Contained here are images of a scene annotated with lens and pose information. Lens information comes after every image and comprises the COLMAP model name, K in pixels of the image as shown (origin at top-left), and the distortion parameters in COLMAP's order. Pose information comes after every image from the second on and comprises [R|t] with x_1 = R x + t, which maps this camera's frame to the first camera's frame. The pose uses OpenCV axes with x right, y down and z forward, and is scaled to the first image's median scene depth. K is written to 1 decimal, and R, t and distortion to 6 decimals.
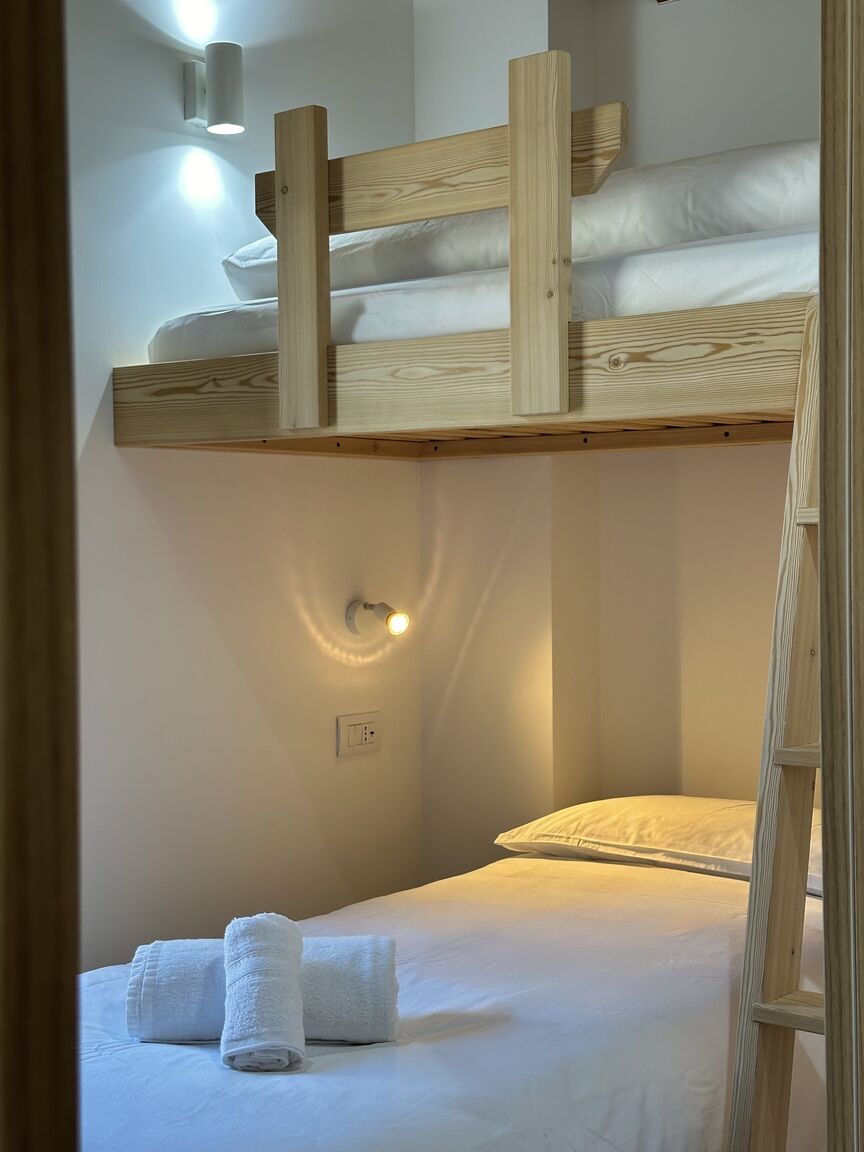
lens RADIAL K [[1604.4, 0, 433.1], [0, 1604.4, 572.7], [0, 0, 1]] dist [0.145762, 0.000000]
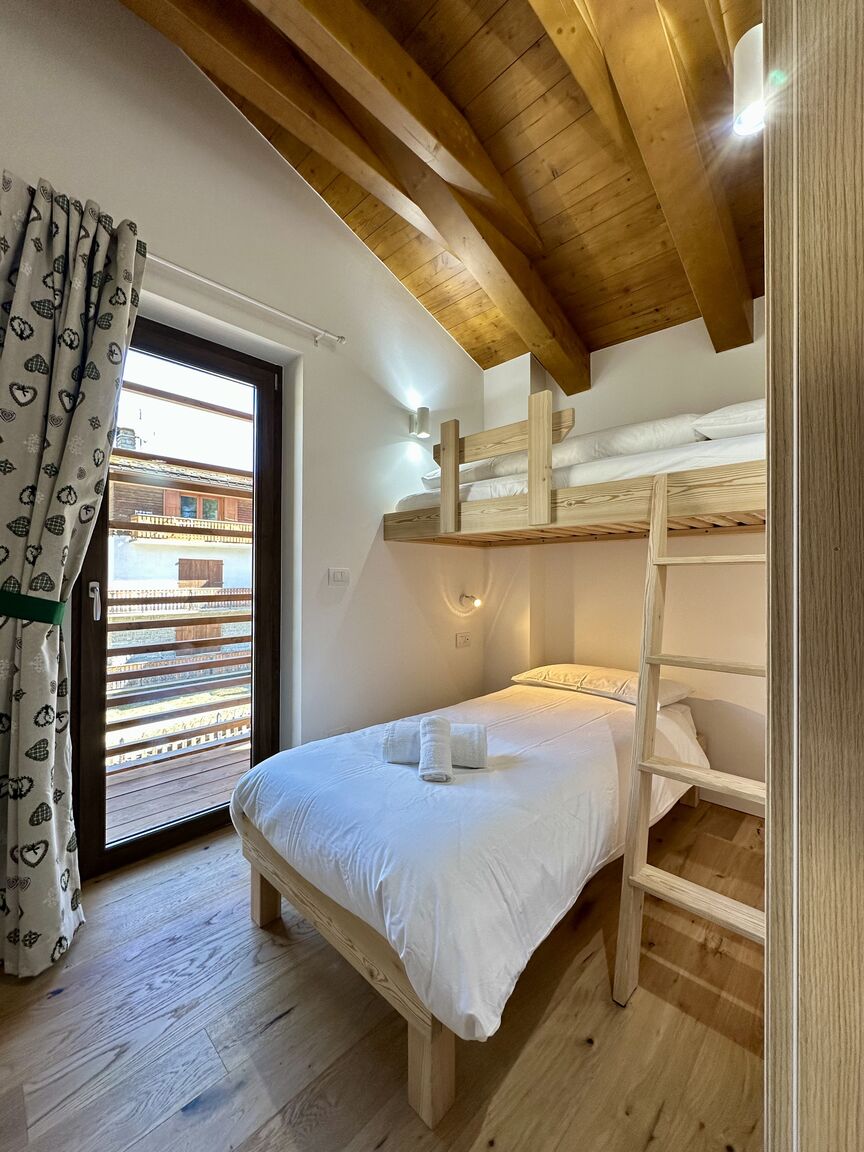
lens RADIAL K [[455.1, 0, 427.3], [0, 455.1, 576.0], [0, 0, 1]] dist [0.000272, -0.000025]
pose [[0.994175, 0.012515, -0.107046, -0.034947], [-0.015509, 0.999510, -0.027183, 0.009395], [0.106654, 0.028685, 0.993882, 0.225211]]
